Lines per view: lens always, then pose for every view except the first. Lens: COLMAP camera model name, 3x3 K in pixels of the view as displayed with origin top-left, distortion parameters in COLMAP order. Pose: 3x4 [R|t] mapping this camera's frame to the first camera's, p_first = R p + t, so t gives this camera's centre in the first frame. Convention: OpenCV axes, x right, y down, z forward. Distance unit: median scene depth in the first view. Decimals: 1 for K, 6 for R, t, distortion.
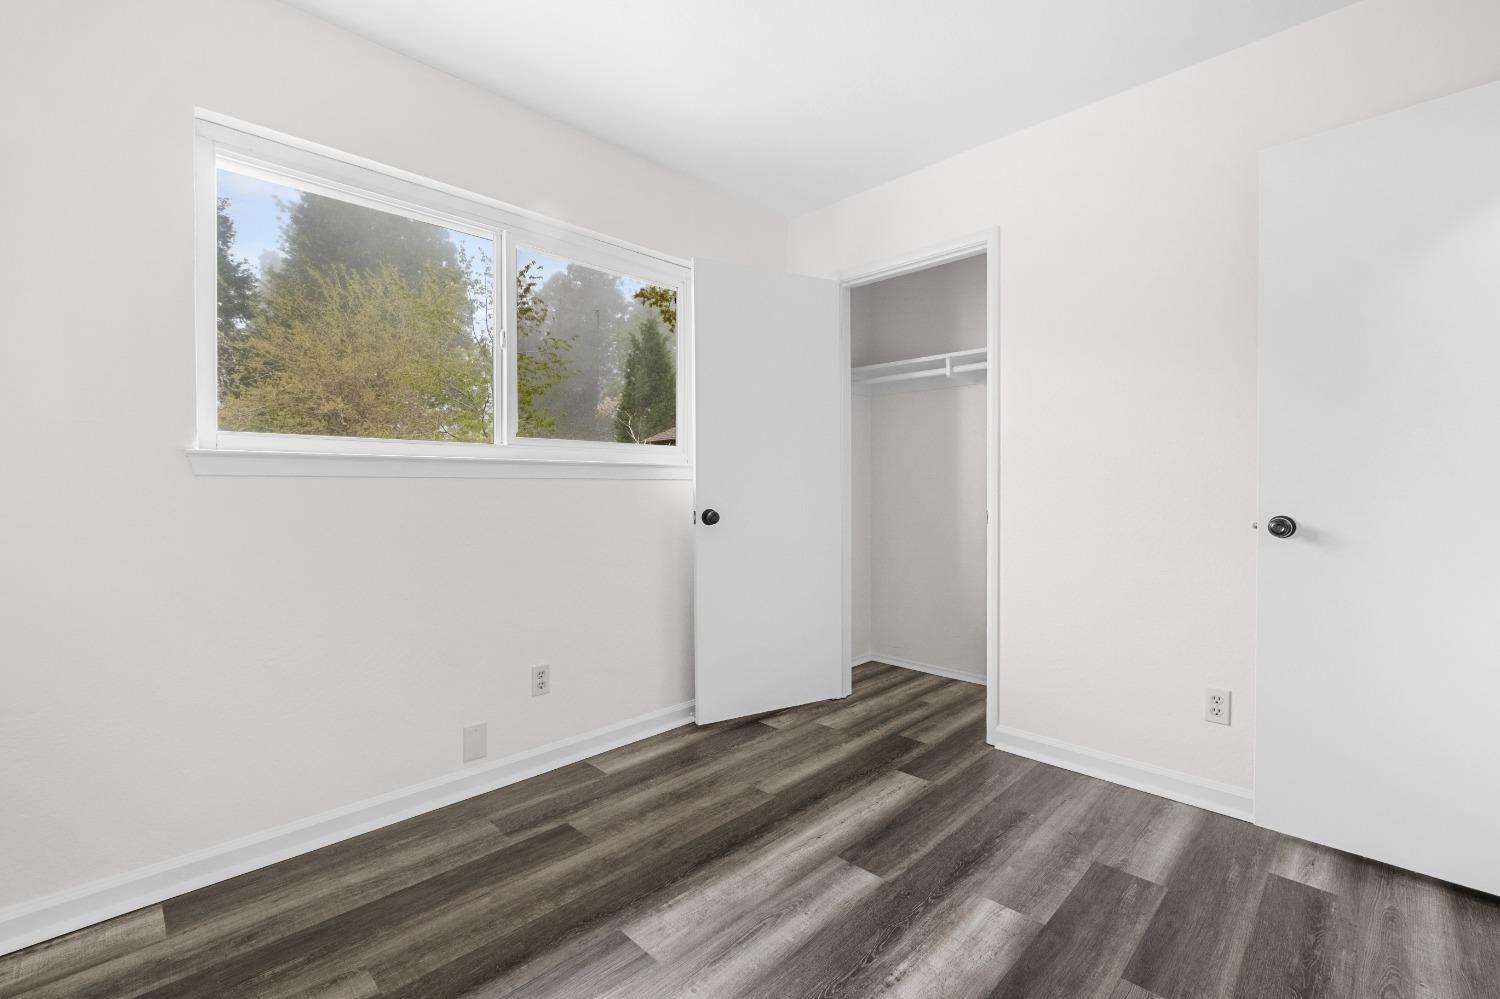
lens RADIAL K [[655.6, 0, 745.4], [0, 655.6, 478.2], [0, 0, 1]] dist [-0.009205, 0.000785]
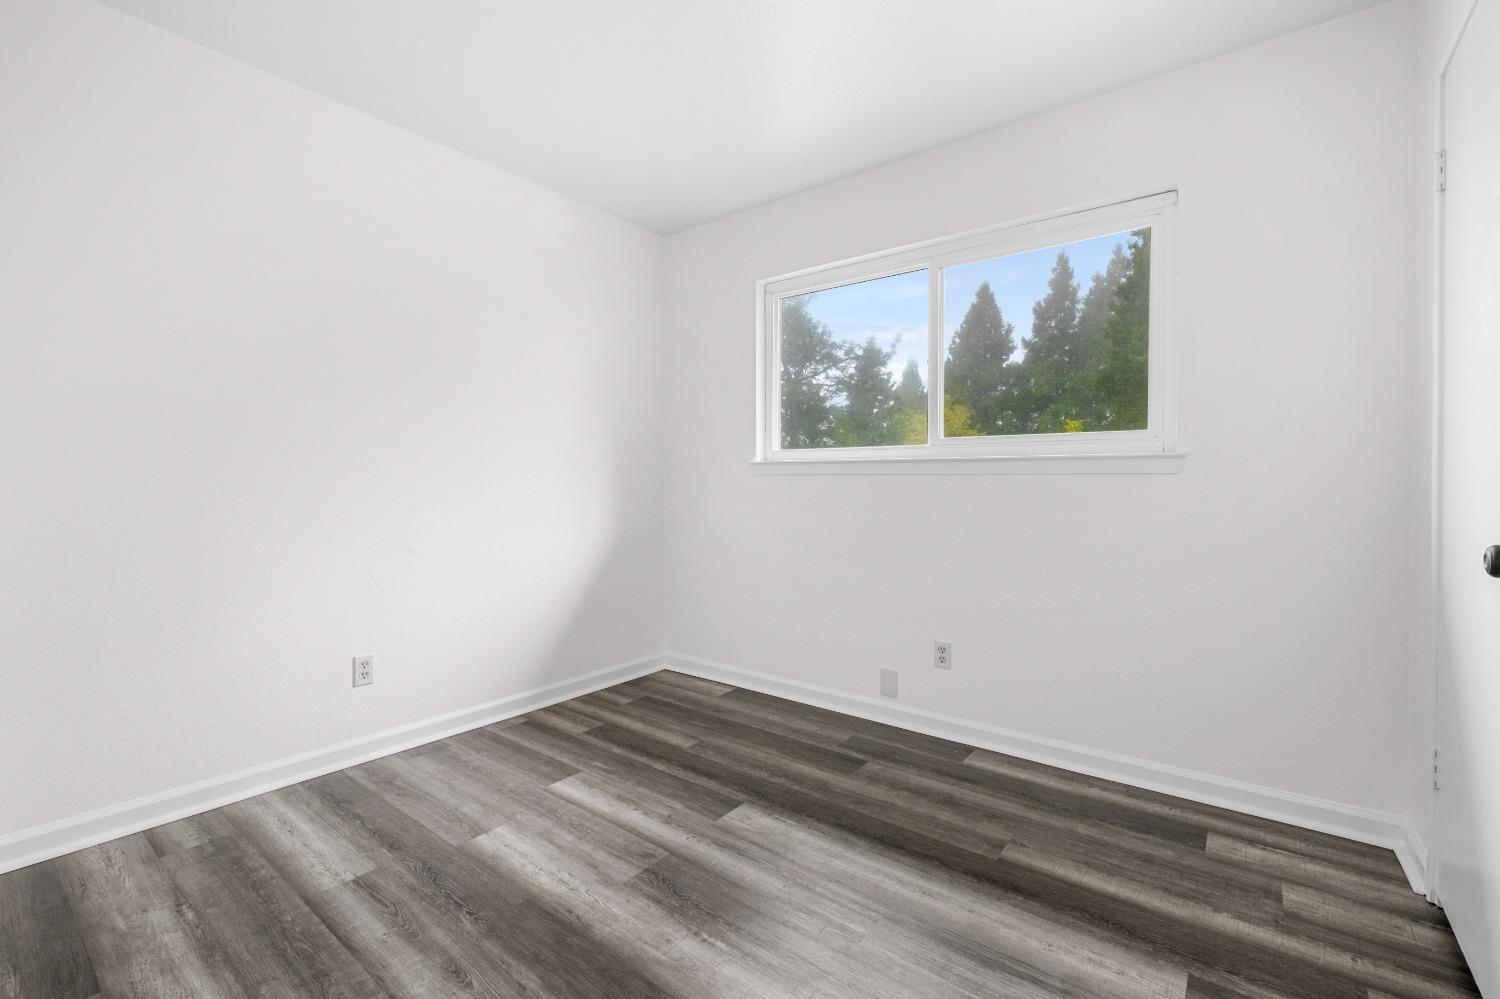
lens RADIAL K [[655.6, 0, 745.4], [0, 655.6, 478.2], [0, 0, 1]] dist [-0.009205, 0.000785]
pose [[0.108862, 0.008240, -0.994023, 0.907338], [0.017727, 0.999791, 0.010229, -0.014355], [0.993899, -0.018734, 0.108694, 0.652854]]
